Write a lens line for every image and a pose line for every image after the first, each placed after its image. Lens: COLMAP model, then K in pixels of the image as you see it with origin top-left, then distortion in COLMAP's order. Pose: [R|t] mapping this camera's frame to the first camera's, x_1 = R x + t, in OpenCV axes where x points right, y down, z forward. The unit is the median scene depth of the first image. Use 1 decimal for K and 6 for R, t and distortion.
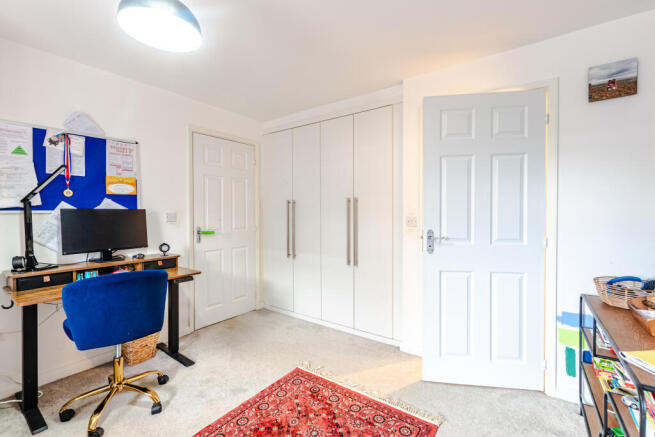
lens RADIAL K [[282.9, 0, 326.9], [0, 282.9, 215.6], [0, 0, 1]] dist [-0.000384, -0.000363]
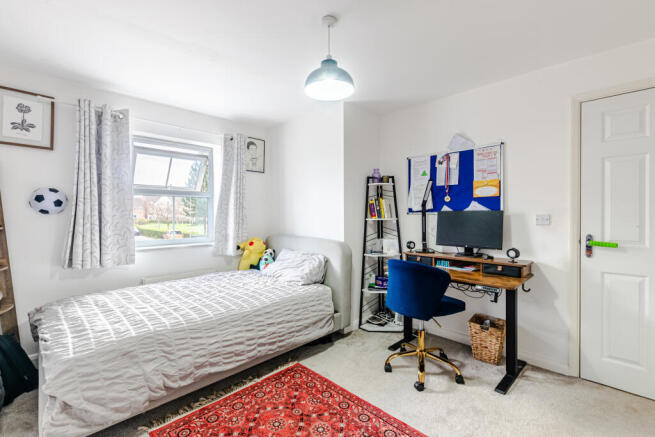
lens RADIAL K [[282.9, 0, 326.5], [0, 282.9, 215.3], [0, 0, 1]] dist [-0.000384, -0.000363]
pose [[-0.139286, 0.006711, -0.990229, 0.420439], [-0.010335, 0.999913, 0.008231, -0.008050], [0.990198, 0.011381, -0.139204, 0.574019]]
